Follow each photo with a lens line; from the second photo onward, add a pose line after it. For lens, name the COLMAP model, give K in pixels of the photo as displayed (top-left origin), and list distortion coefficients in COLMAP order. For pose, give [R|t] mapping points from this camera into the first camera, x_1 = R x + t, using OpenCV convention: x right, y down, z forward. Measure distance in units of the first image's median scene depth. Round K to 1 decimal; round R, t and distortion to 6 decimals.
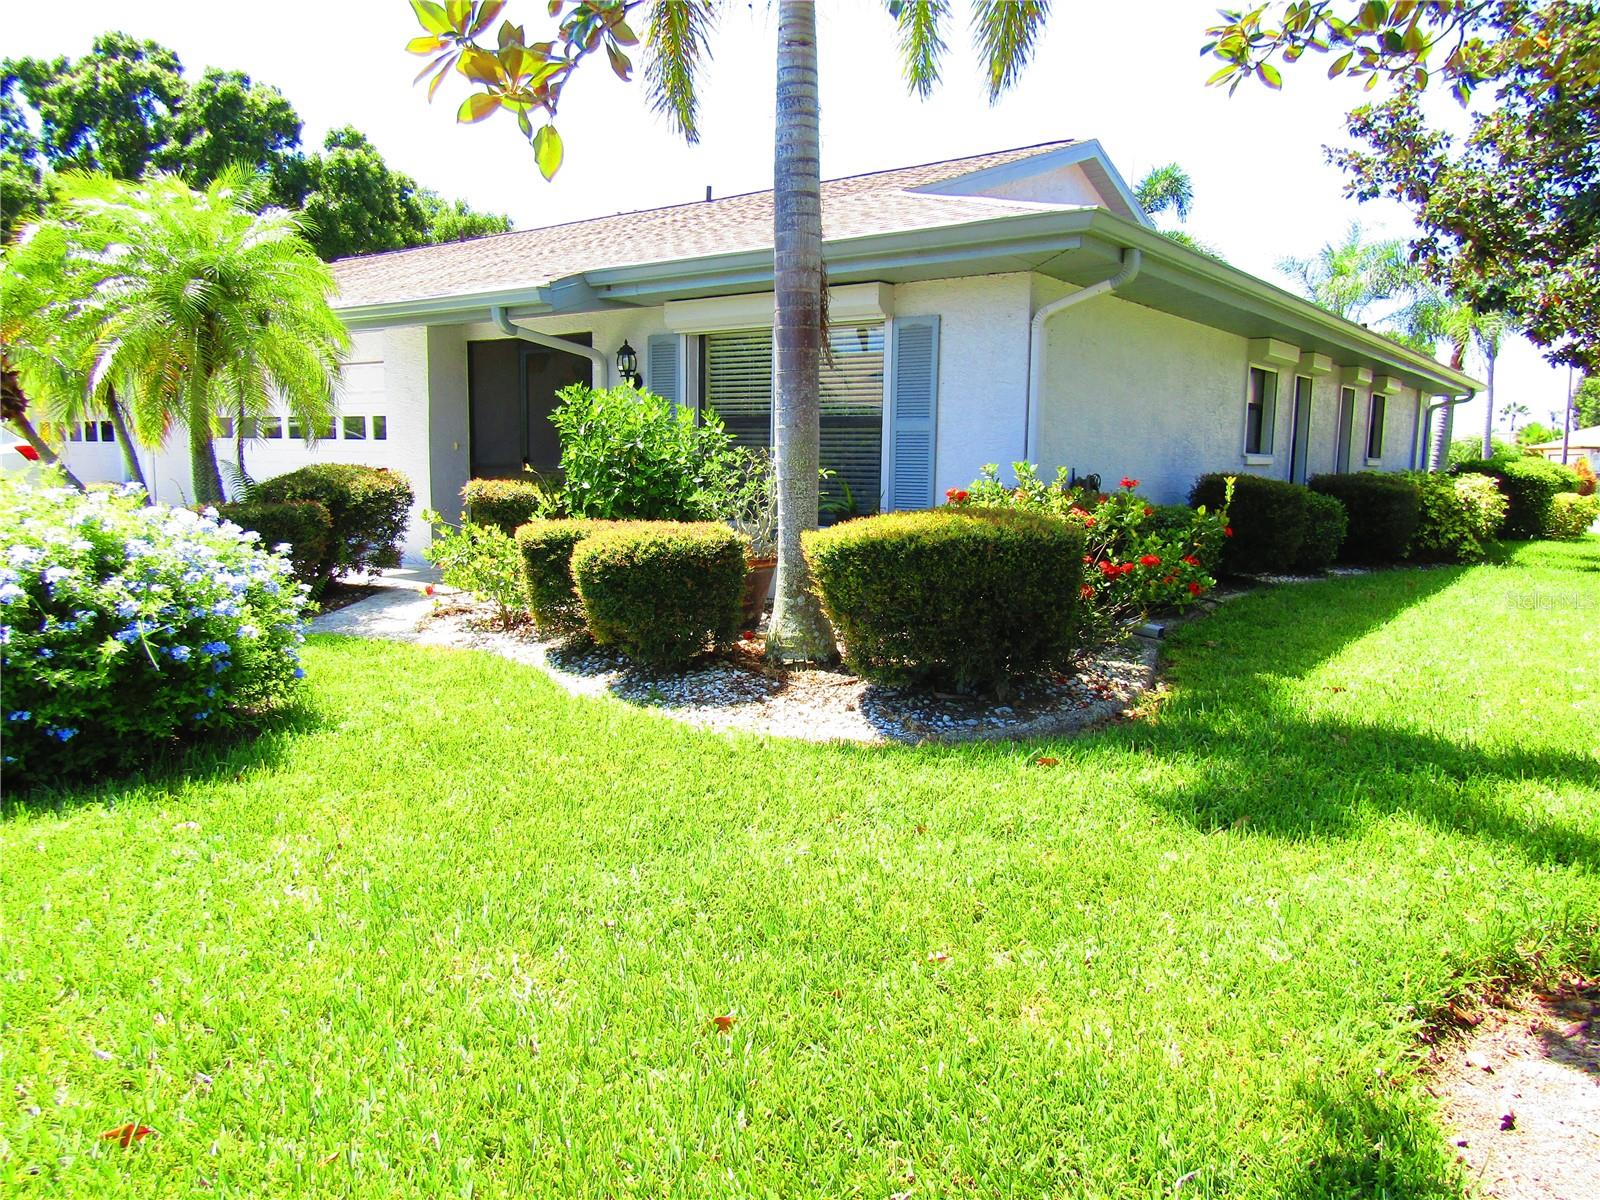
lens RADIAL K [[1122.5, 0, 800.2], [0, 1122.5, 598.9], [0, 0, 1]] dist [-0.002882, -0.001169]
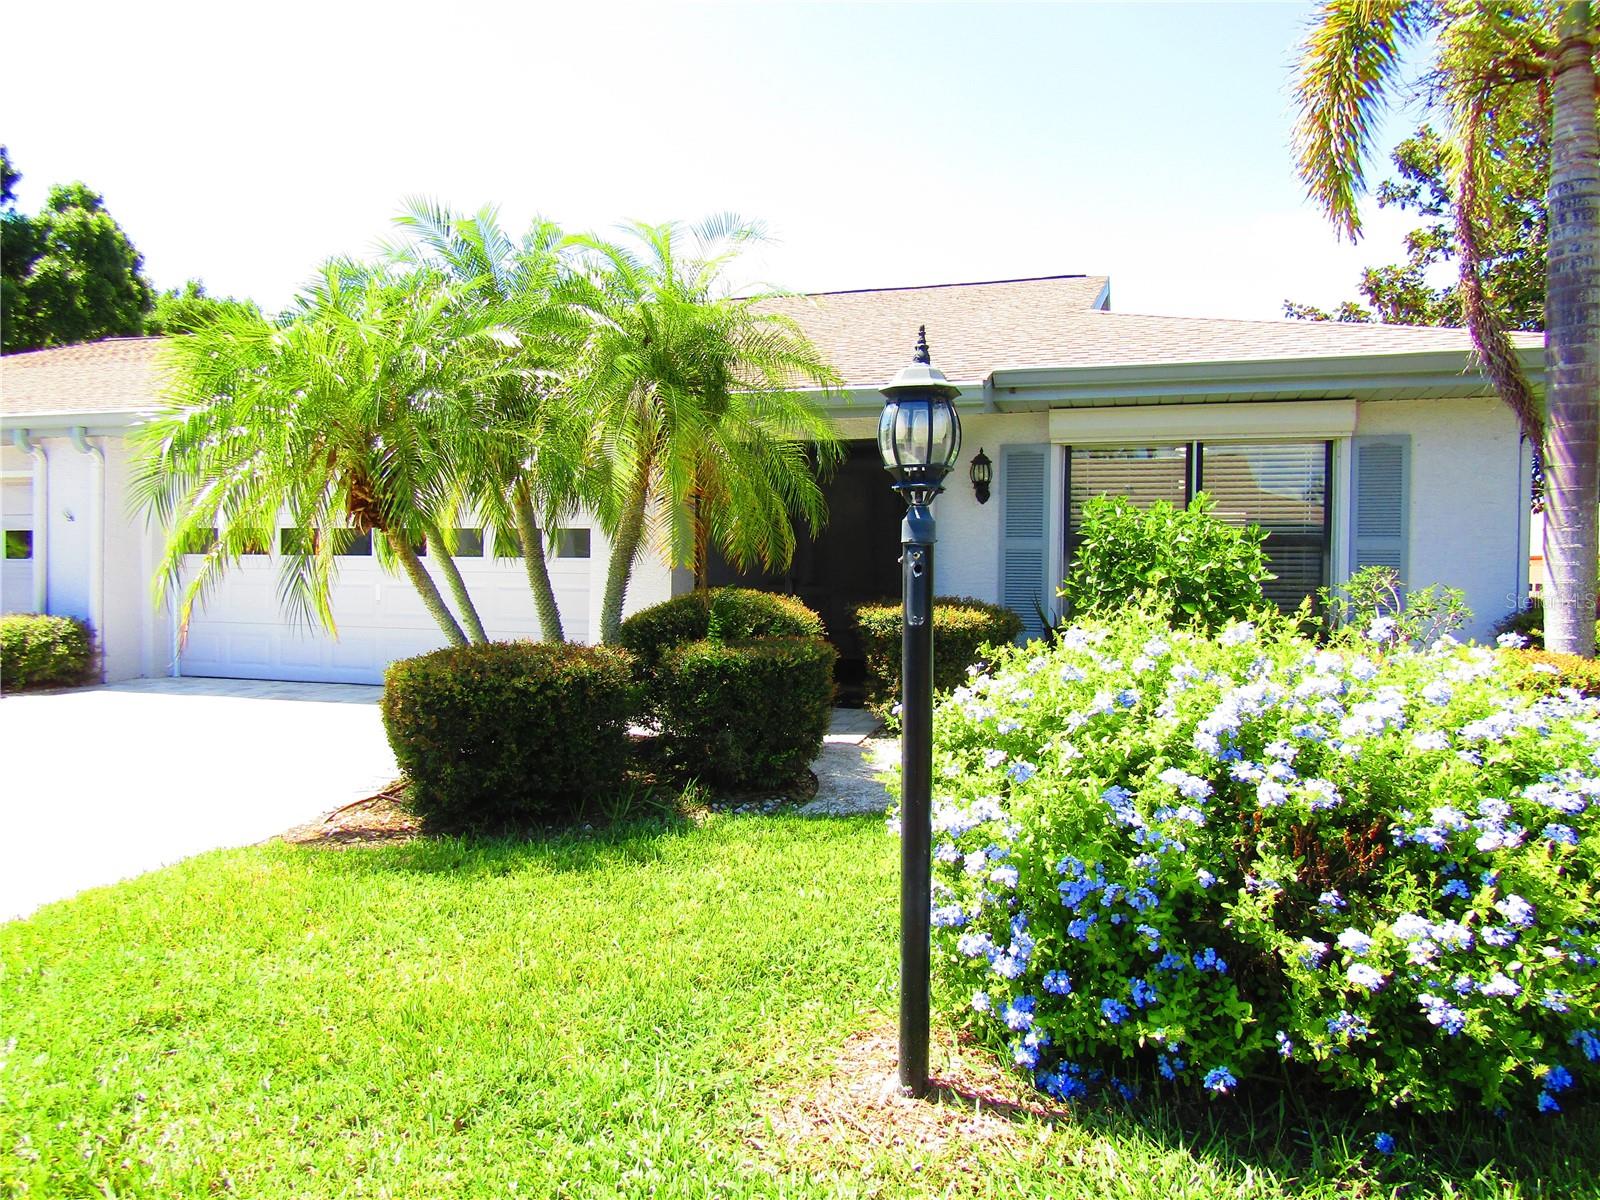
lens RADIAL K [[1122.5, 0, 800.0], [0, 1122.5, 599.7], [0, 0, 1]] dist [-0.002882, -0.001169]
pose [[0.940722, -0.013996, 0.338891, -0.191435], [0.047725, 0.994670, -0.091401, -0.010841], [-0.335805, 0.102157, 0.936375, 0.068316]]
